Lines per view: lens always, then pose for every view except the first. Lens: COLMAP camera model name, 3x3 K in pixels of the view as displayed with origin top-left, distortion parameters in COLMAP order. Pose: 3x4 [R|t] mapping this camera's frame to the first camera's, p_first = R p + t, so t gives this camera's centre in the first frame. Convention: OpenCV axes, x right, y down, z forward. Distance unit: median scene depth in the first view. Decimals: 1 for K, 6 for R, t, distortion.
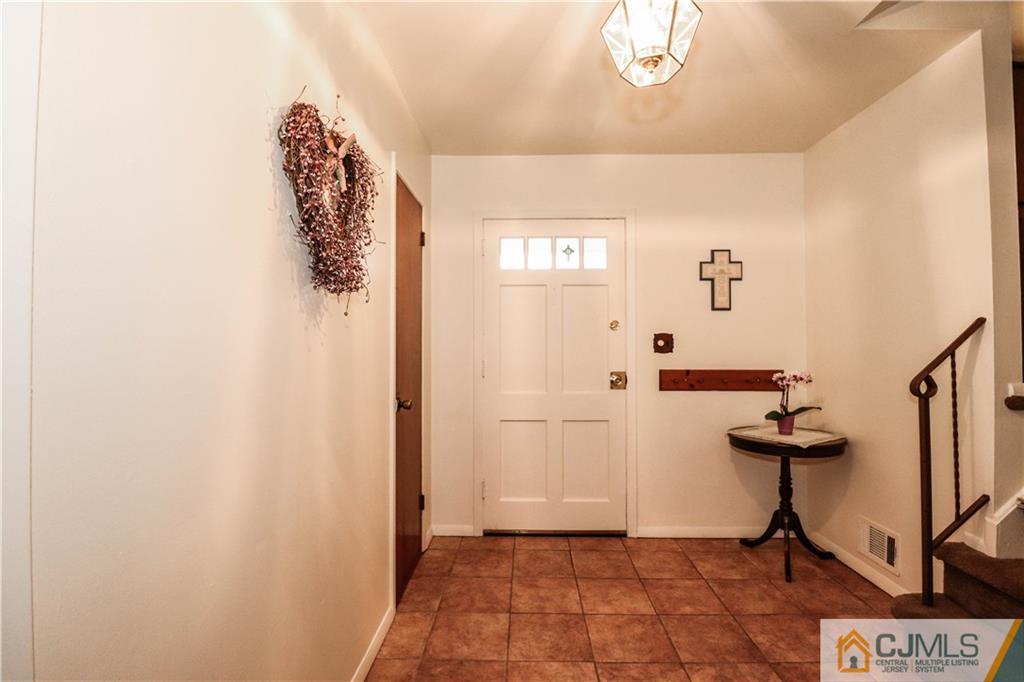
lens RADIAL K [[480.4, 0, 510.4], [0, 480.4, 336.0], [0, 0, 1]] dist [0.000633, -0.011285]
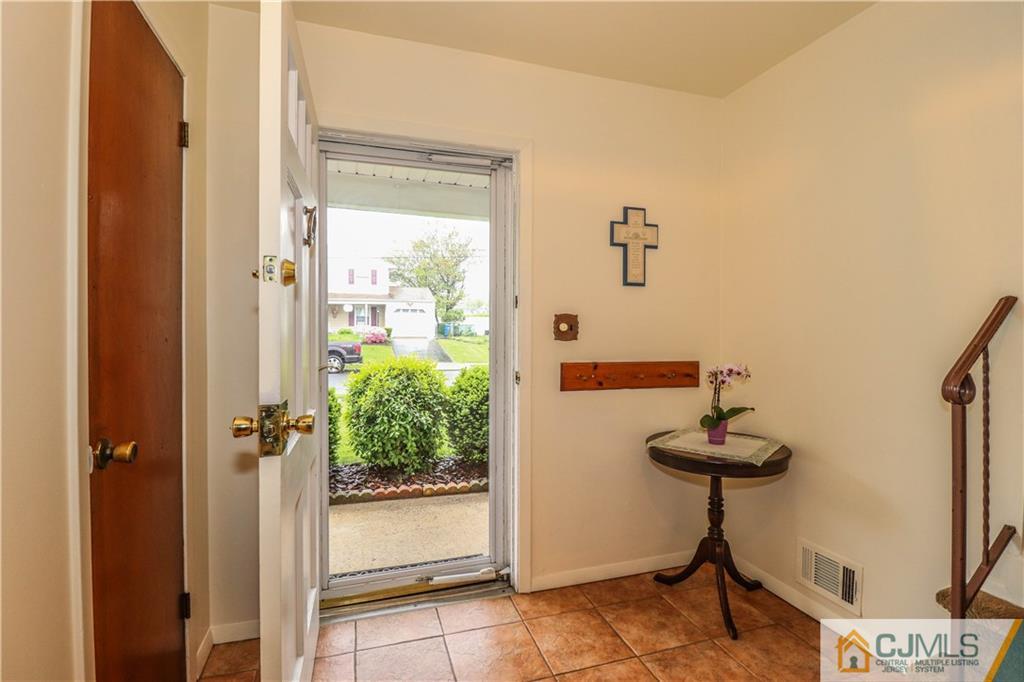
lens RADIAL K [[480.4, 0, 510.4], [0, 480.4, 336.0], [0, 0, 1]] dist [0.000633, -0.011285]
pose [[0.940645, 0.002380, 0.339383, -0.016441], [-0.012701, 0.999522, 0.028194, 0.009710], [-0.339154, -0.030831, 0.940226, 0.375573]]
